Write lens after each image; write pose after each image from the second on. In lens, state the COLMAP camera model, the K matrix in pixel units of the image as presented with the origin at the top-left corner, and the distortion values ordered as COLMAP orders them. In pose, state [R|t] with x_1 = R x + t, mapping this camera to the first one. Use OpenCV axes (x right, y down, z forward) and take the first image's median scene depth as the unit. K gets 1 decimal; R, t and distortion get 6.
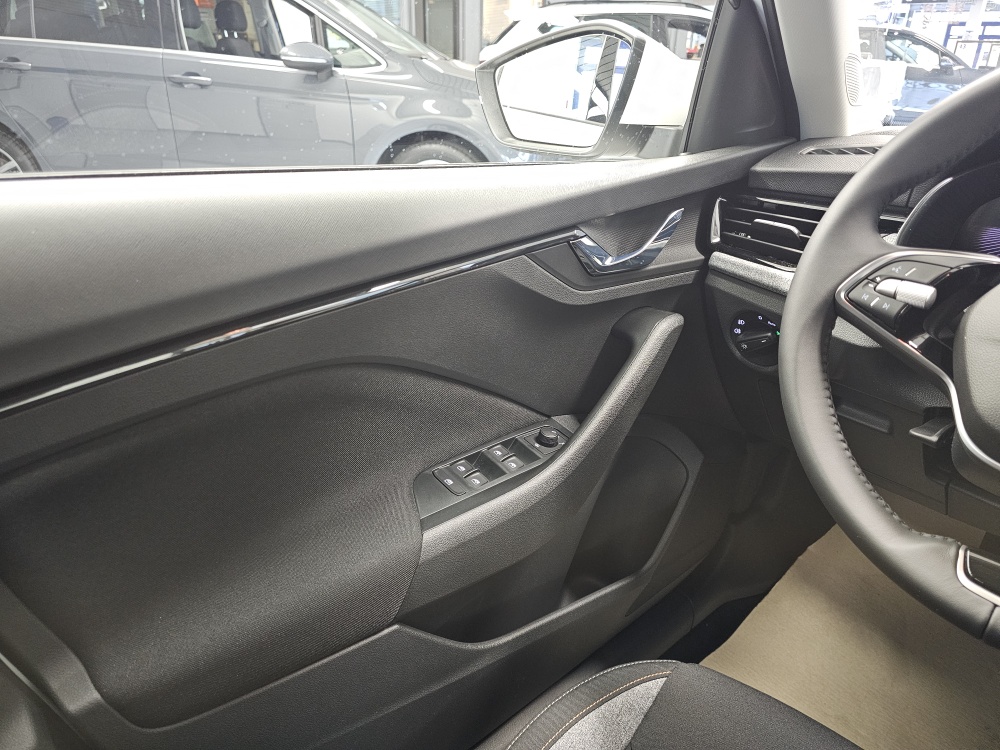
lens RADIAL K [[673.4, 0, 498.4], [0, 673.4, 372.2], [0, 0, 1]] dist [0.065525, -0.071723]
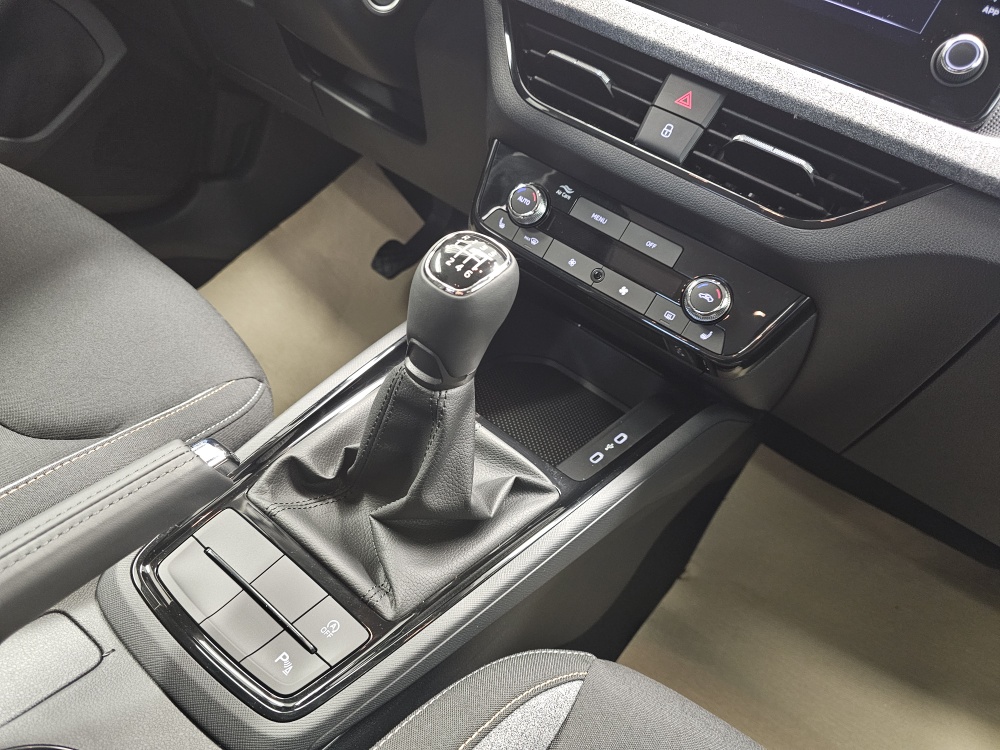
lens RADIAL K [[673.4, 0, 498.4], [0, 673.4, 372.2], [0, 0, 1]] dist [0.065525, -0.071723]
pose [[0.917586, 0.132546, 0.374791, 0.580899], [-0.185711, 0.976504, 0.109326, 0.443137], [-0.351494, -0.169919, 0.920641, -0.189610]]
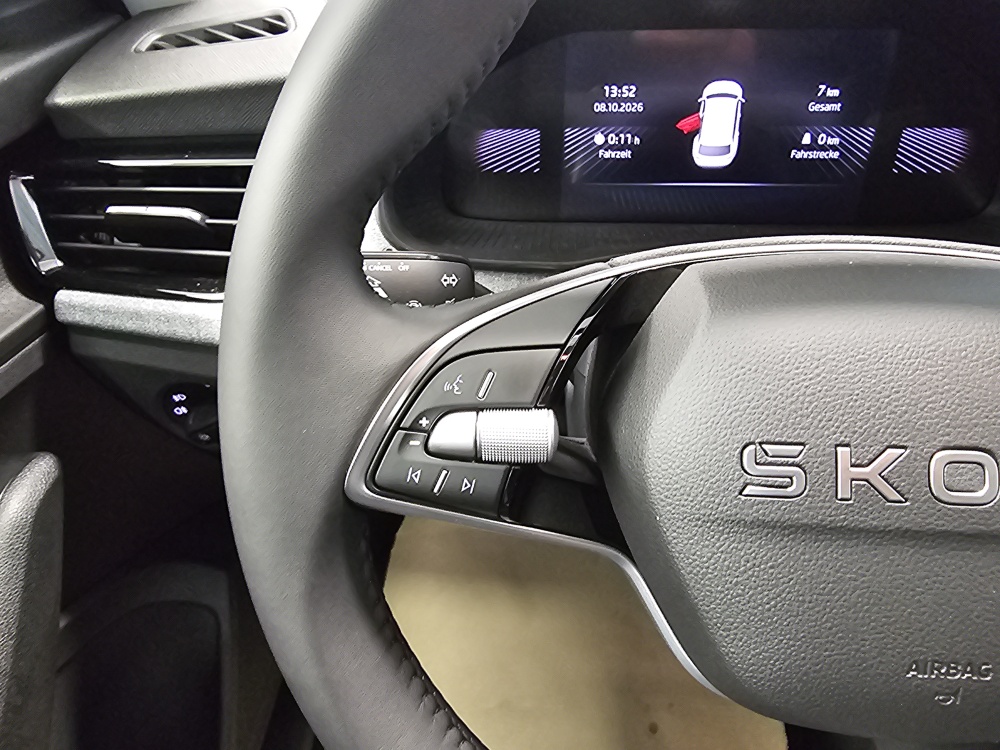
lens RADIAL K [[686.6, 0, 495.0], [0, 686.6, 370.3], [0, 0, 1]] dist [-0.000522, -0.002266]
pose [[0.707940, -0.435408, 0.556094, 0.250685], [0.324207, 0.899849, 0.291825, -0.173327], [-0.627463, -0.026305, 0.778202, 0.442961]]
